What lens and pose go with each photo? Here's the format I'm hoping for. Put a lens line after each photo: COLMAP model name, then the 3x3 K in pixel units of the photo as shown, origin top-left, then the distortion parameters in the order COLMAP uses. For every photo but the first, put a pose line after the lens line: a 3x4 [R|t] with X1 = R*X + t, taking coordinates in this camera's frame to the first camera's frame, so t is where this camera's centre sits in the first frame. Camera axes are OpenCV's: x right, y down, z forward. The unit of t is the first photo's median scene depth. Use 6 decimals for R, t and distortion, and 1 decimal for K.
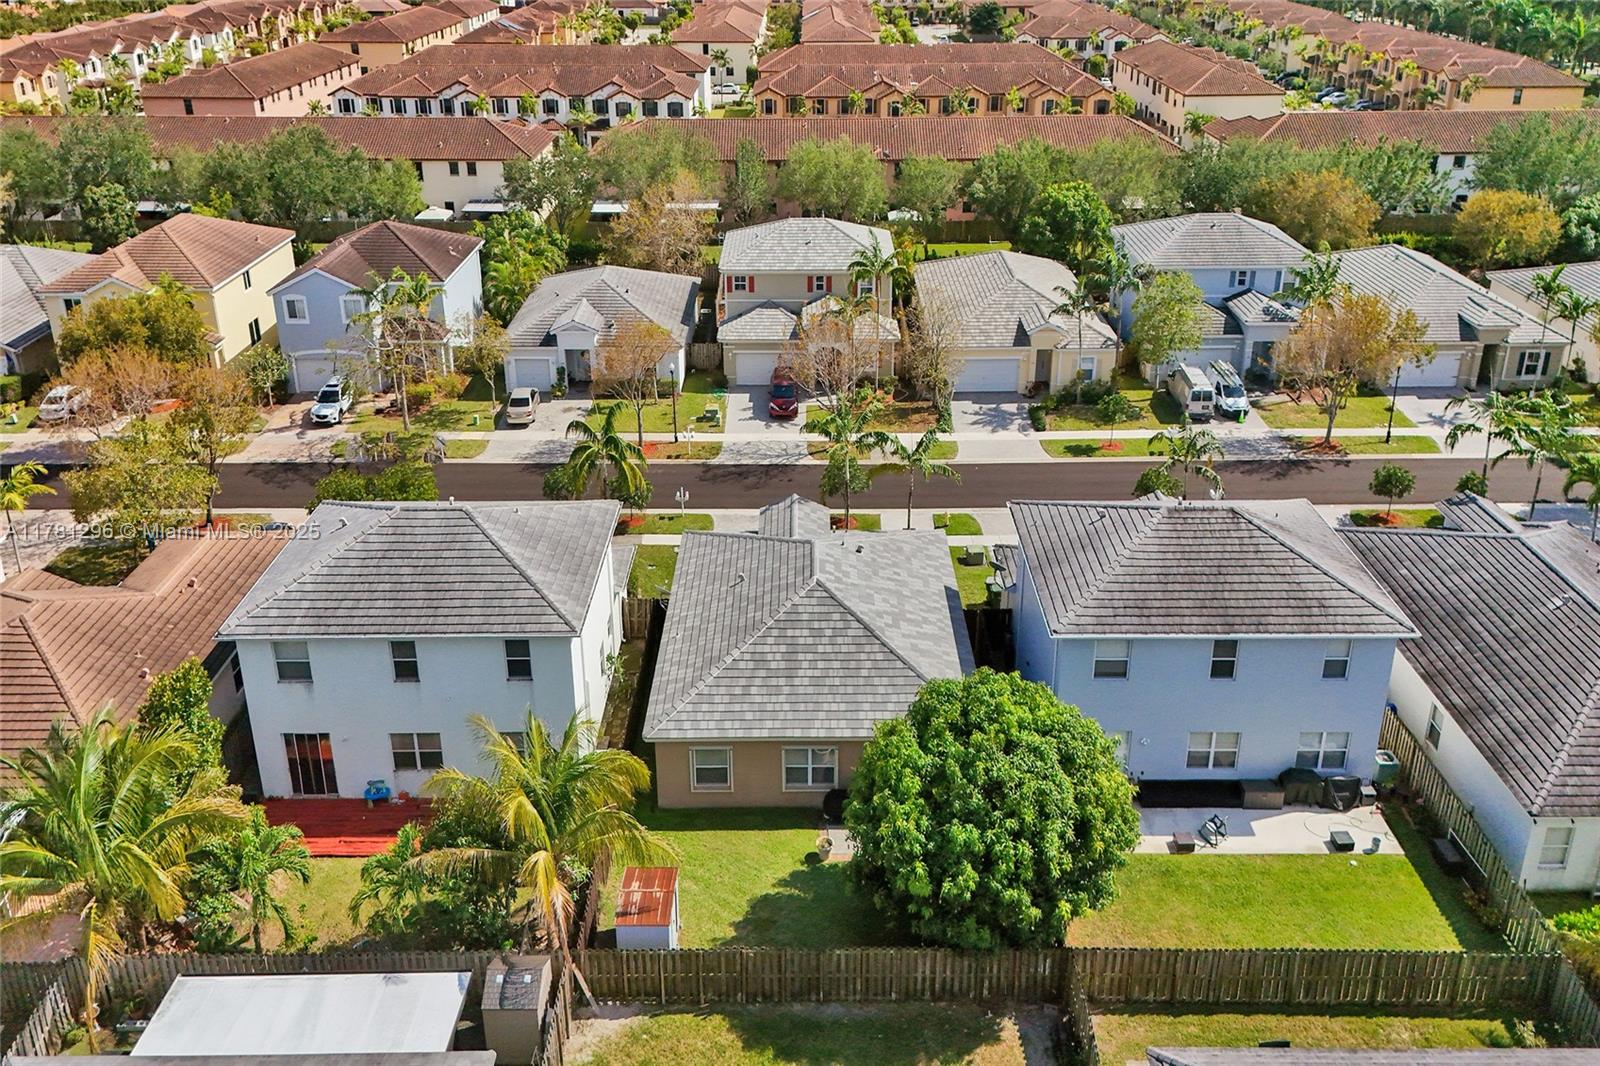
lens RADIAL K [[1147.6, 0, 800.0], [0, 1147.6, 533.0], [0, 0, 1]] dist [0.112453, -0.101053]
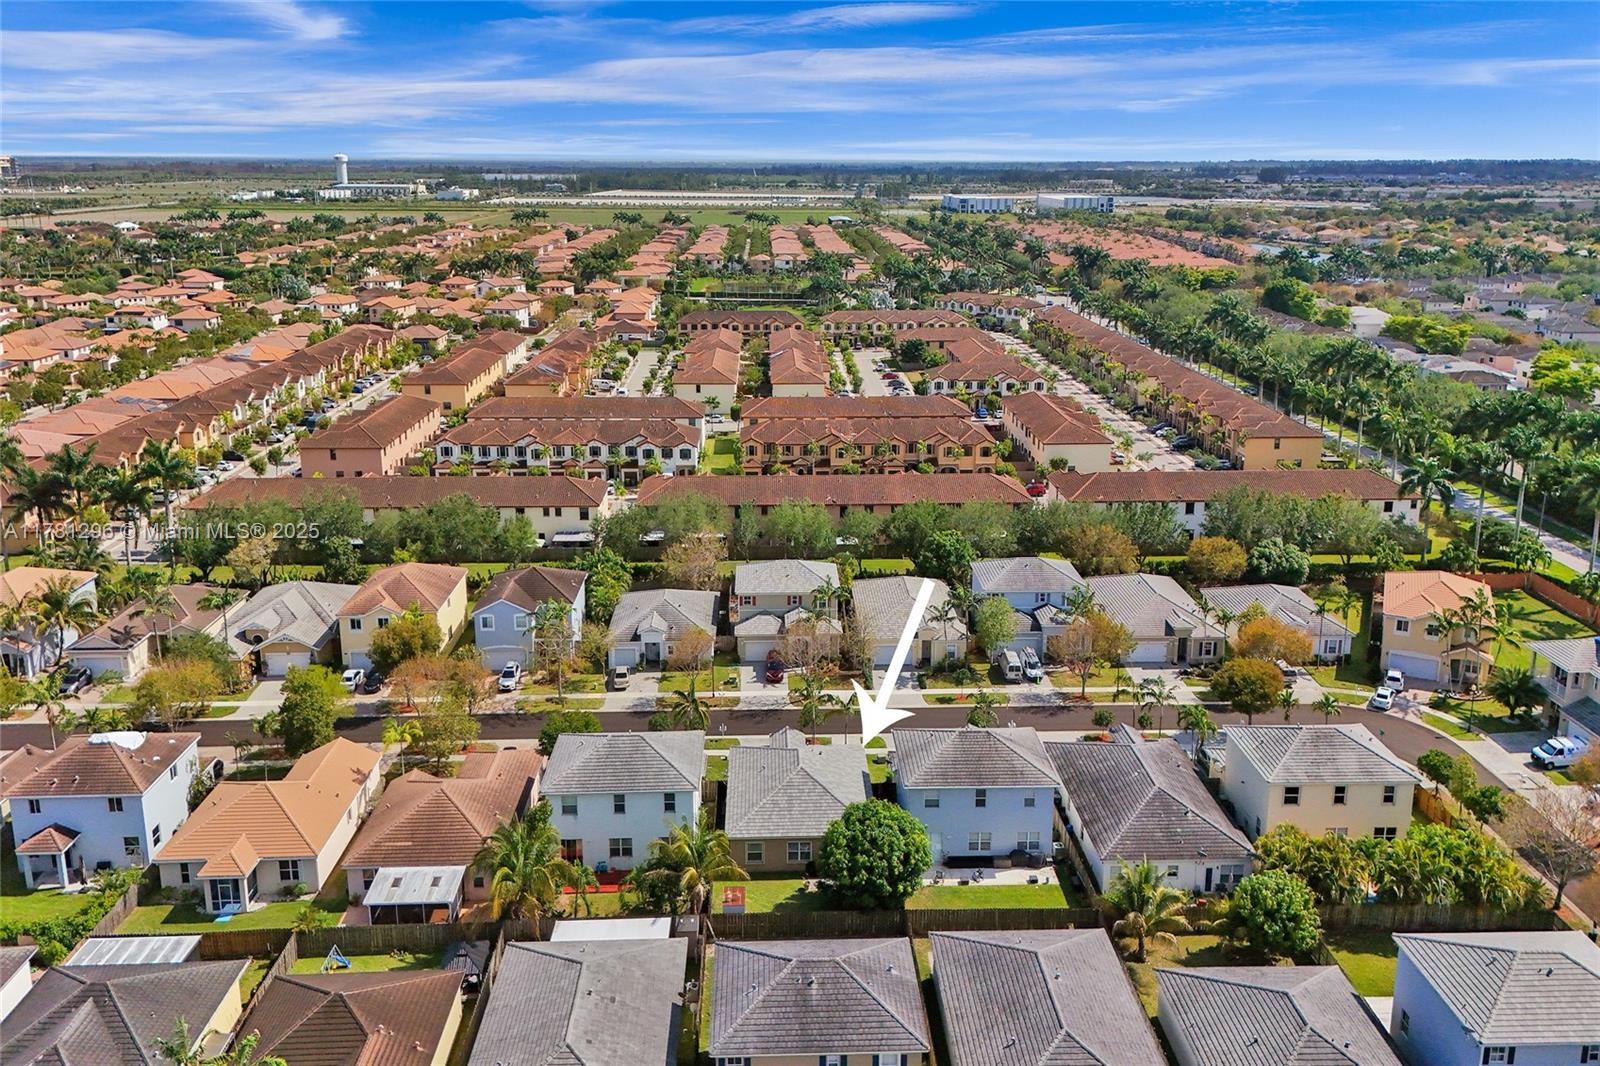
lens RADIAL K [[1163.7, 0, 810.0], [0, 1163.7, 549.4], [0, 0, 1]] dist [0.131345, -0.196586]
pose [[0.999016, -0.004074, 0.044161, -0.037423], [0.012238, 0.982432, -0.186219, 0.029014], [-0.042627, 0.186576, 0.981515, -0.724433]]
